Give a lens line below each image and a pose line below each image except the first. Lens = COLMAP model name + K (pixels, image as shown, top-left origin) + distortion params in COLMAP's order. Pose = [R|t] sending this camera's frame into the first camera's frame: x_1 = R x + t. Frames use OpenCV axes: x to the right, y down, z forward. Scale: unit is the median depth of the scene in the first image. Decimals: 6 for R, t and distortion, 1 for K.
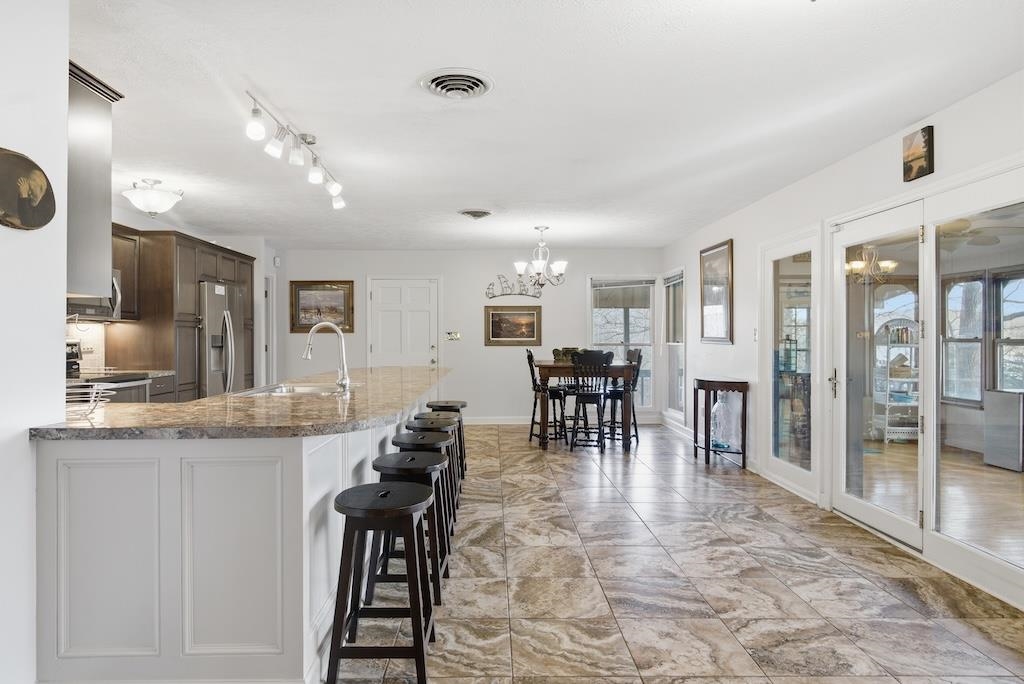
lens RADIAL K [[627.4, 0, 515.5], [0, 627.4, 339.9], [0, 0, 1]] dist [0.006157, -0.015559]
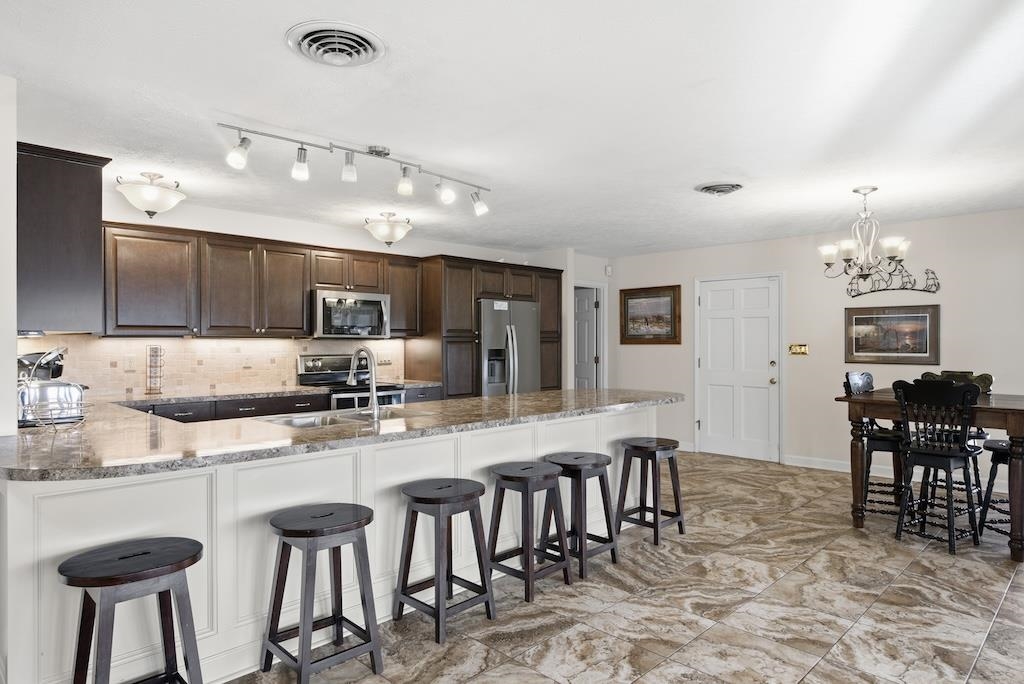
lens RADIAL K [[627.4, 0, 511.0], [0, 627.4, 342.5], [0, 0, 1]] dist [0.006157, -0.015559]
pose [[0.674924, 0.002775, -0.737882, 0.302204], [-0.002234, 0.999996, 0.001718, -0.019888], [0.737884, 0.000489, 0.674927, 0.304554]]
